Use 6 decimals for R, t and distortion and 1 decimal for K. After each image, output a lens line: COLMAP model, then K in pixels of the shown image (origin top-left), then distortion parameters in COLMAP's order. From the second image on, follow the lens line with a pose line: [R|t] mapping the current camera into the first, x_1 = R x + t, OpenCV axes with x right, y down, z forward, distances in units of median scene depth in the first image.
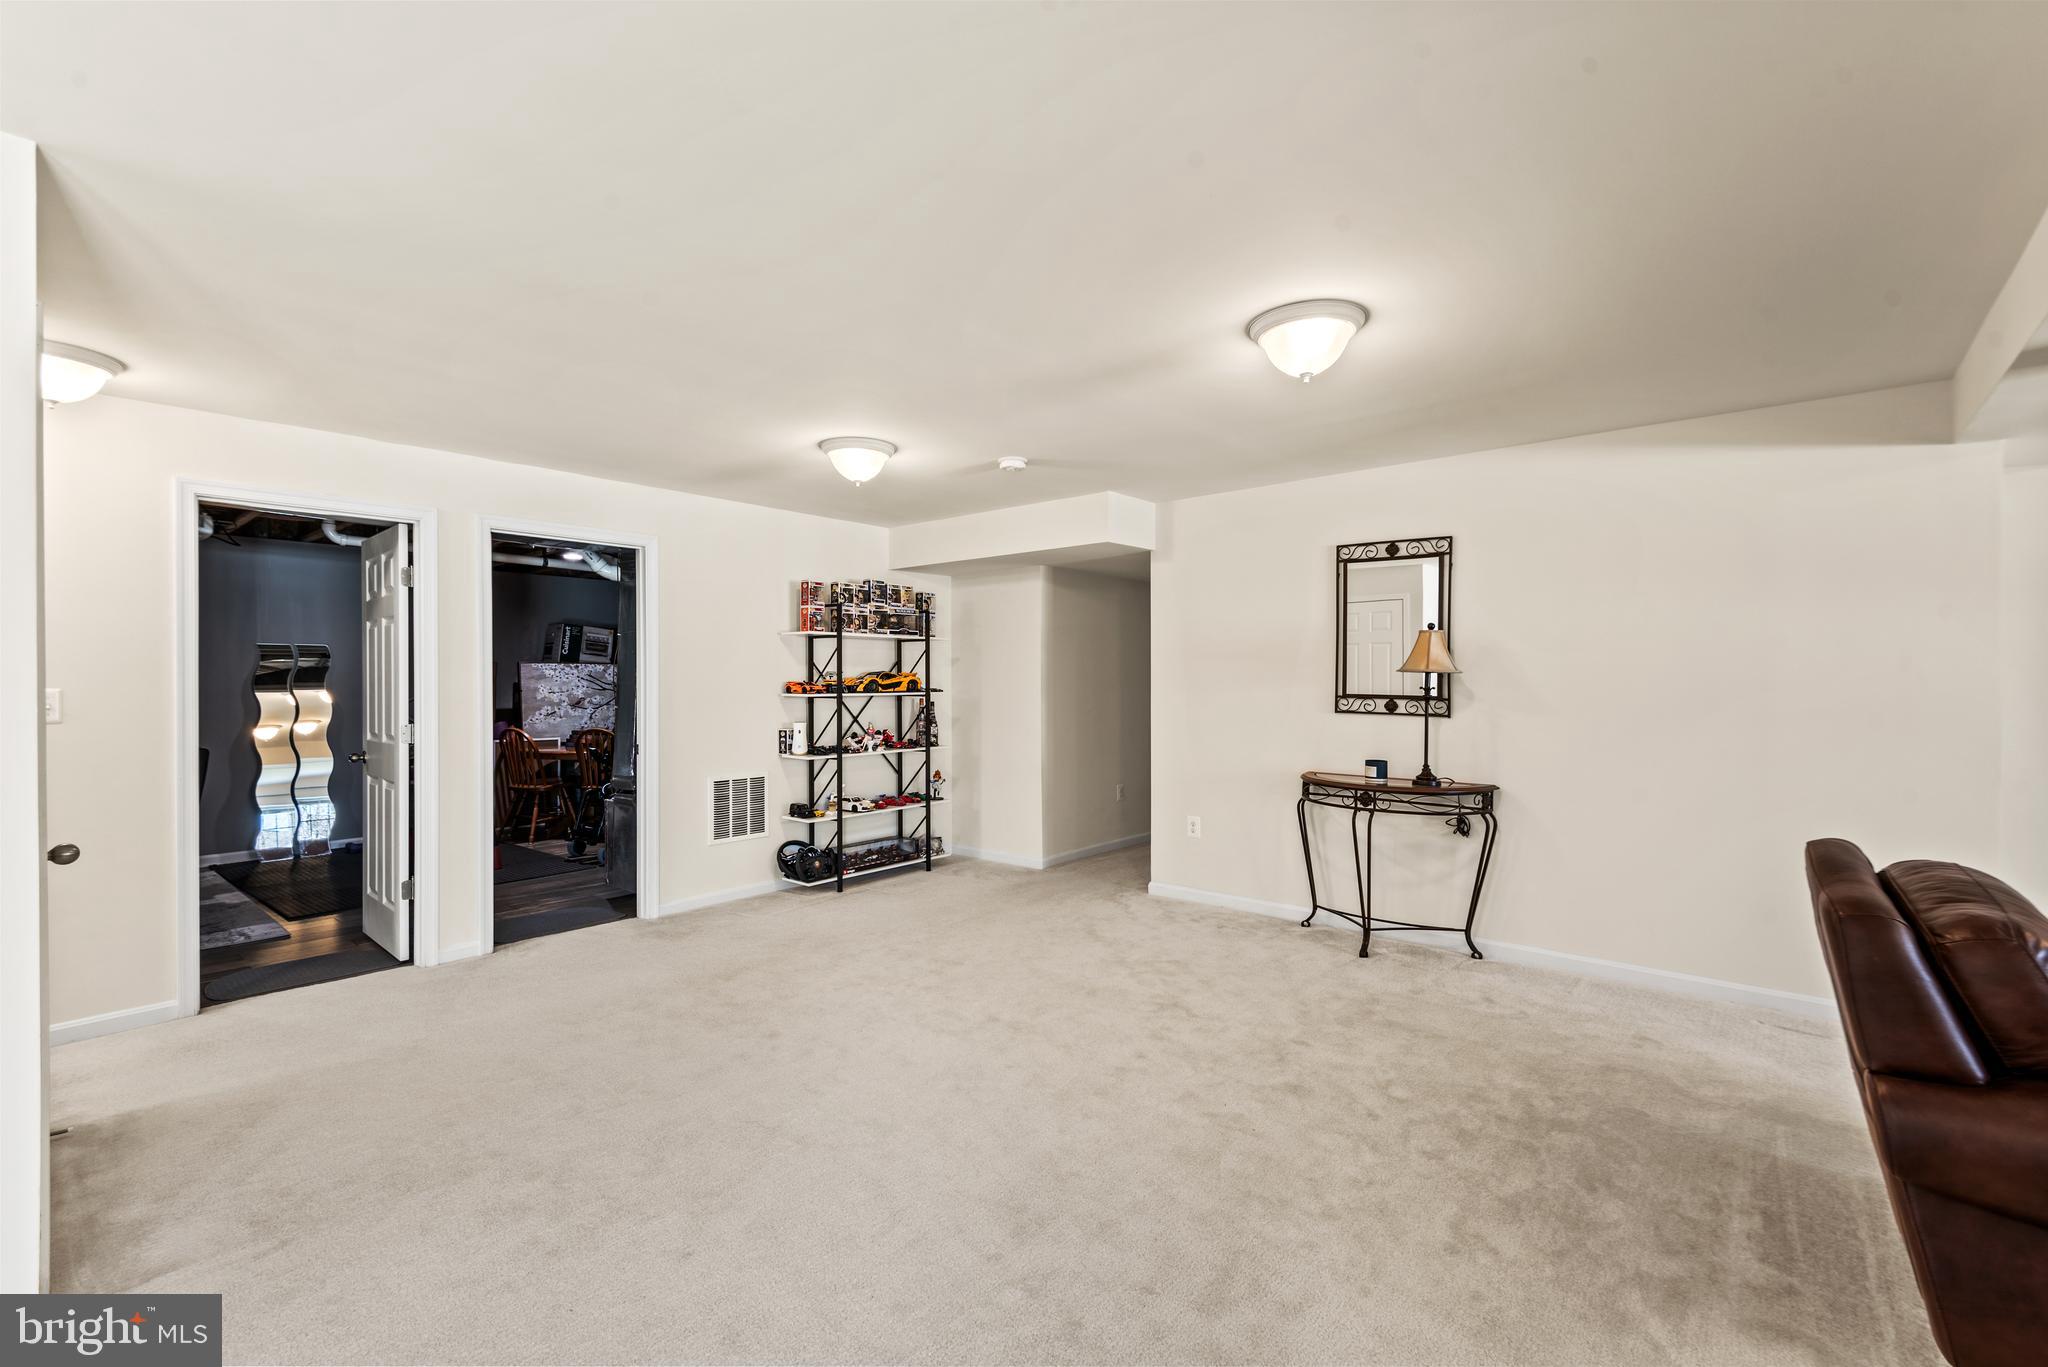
lens RADIAL K [[898.9, 0, 1033.6], [0, 898.9, 688.9], [0, 0, 1]] dist [0.000601, -0.001091]
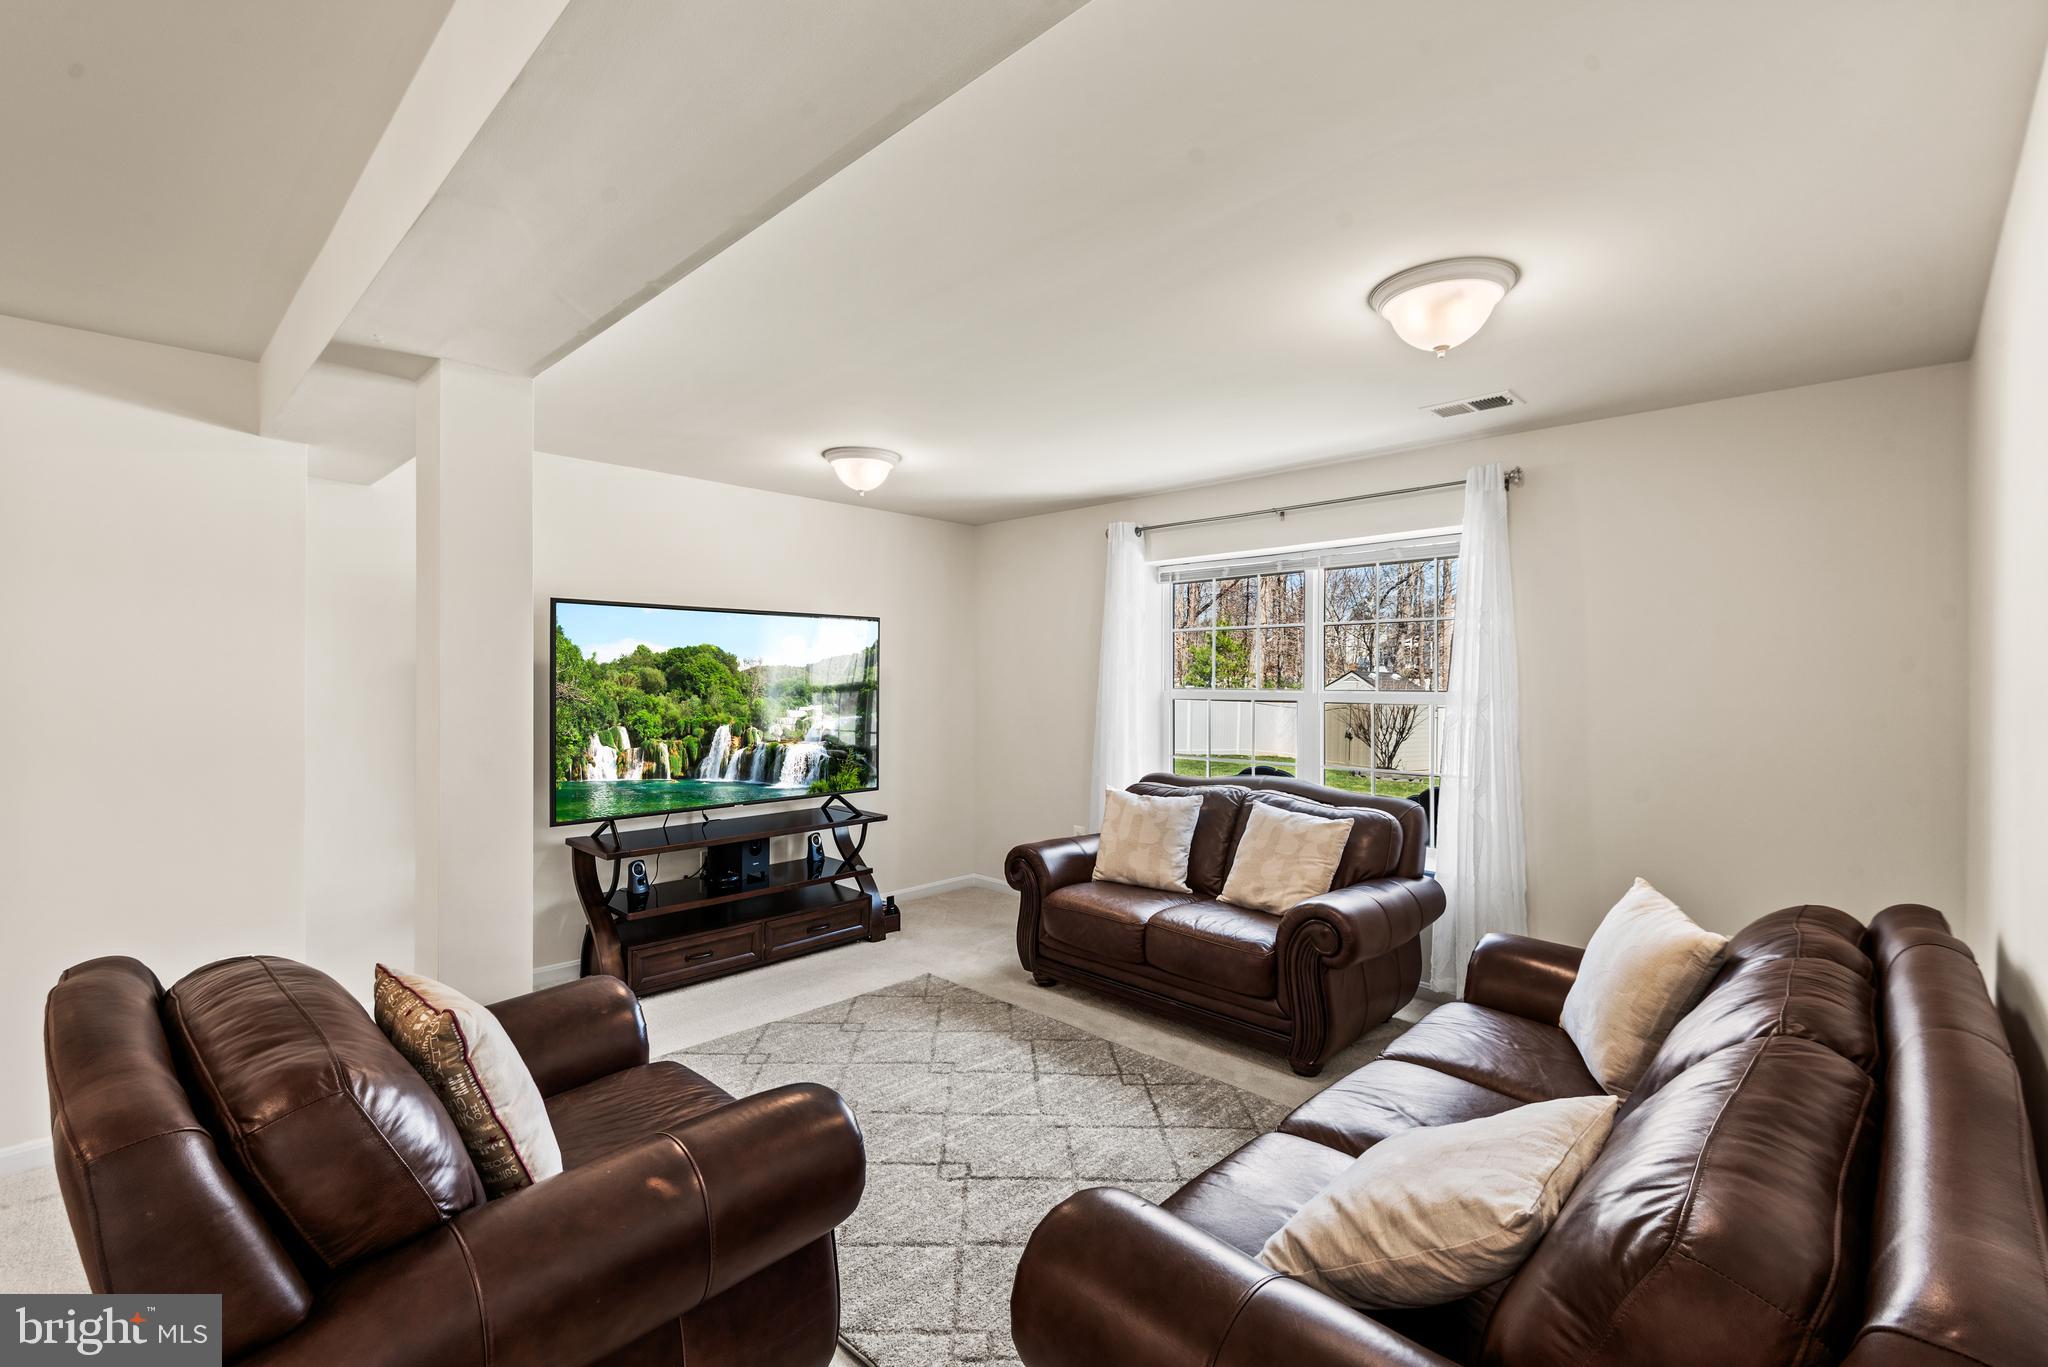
lens RADIAL K [[898.9, 0, 1009.3], [0, 898.9, 658.5], [0, 0, 1]] dist [0.000601, -0.001091]
pose [[0.060473, 0.024521, 0.997869, 0.125828], [0.012164, 0.999606, -0.025301, -0.019053], [-0.998096, 0.013668, 0.060151, 0.133875]]
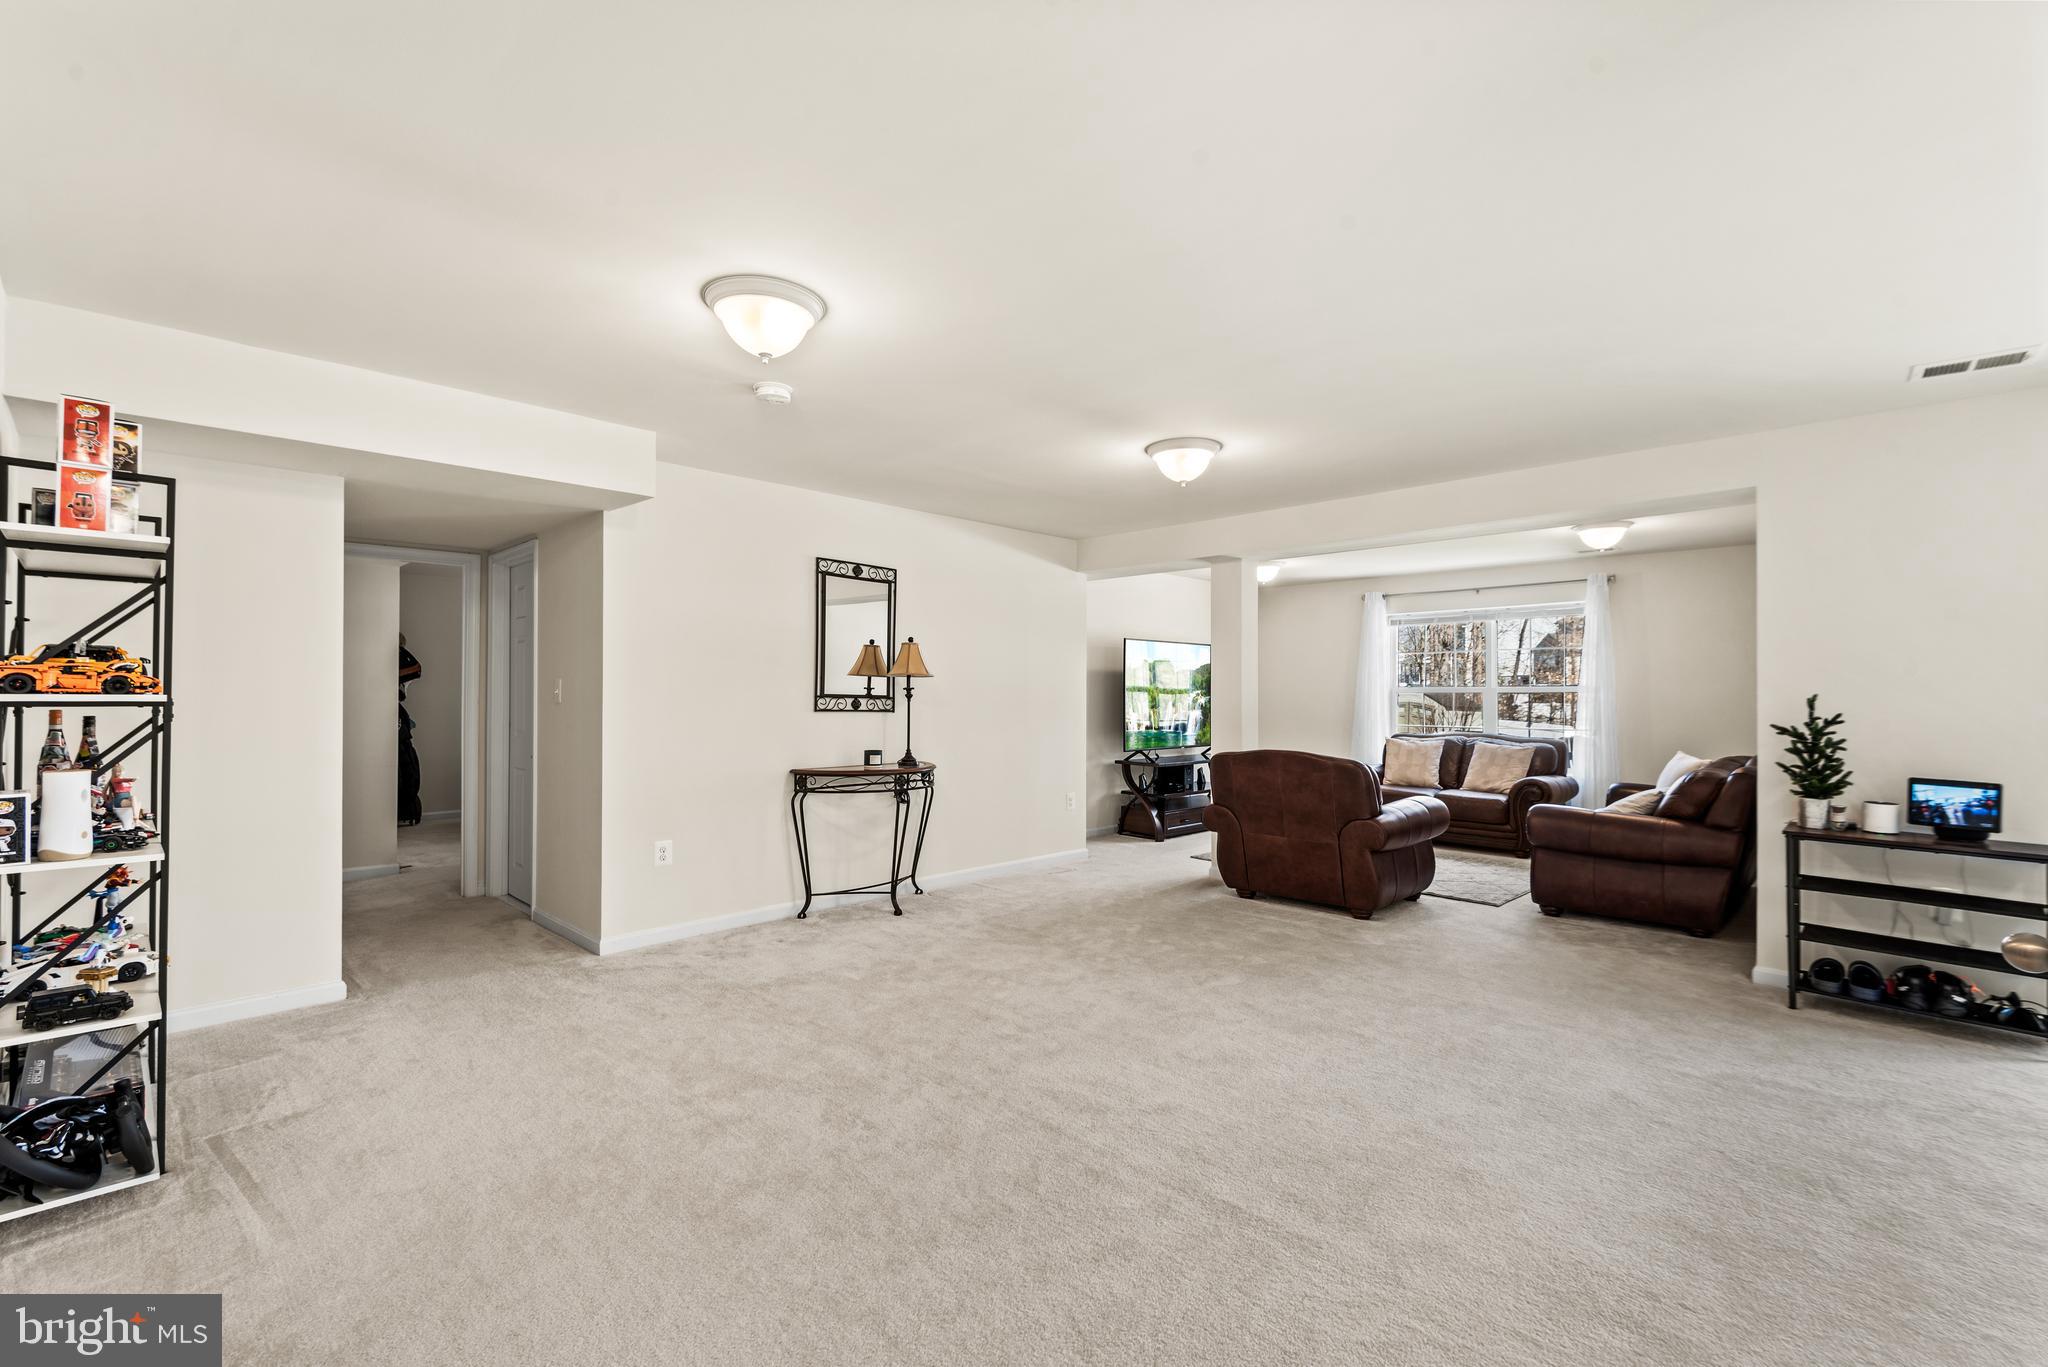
lens RADIAL K [[898.9, 0, 1014.8], [0, 898.9, 683.2], [0, 0, 1]] dist [0.000601, -0.001091]
pose [[0.060269, 0.013154, 0.998096, -0.778164], [0.004925, 0.999897, -0.013475, 0.008924], [-0.998170, 0.005728, 0.060198, 0.743243]]
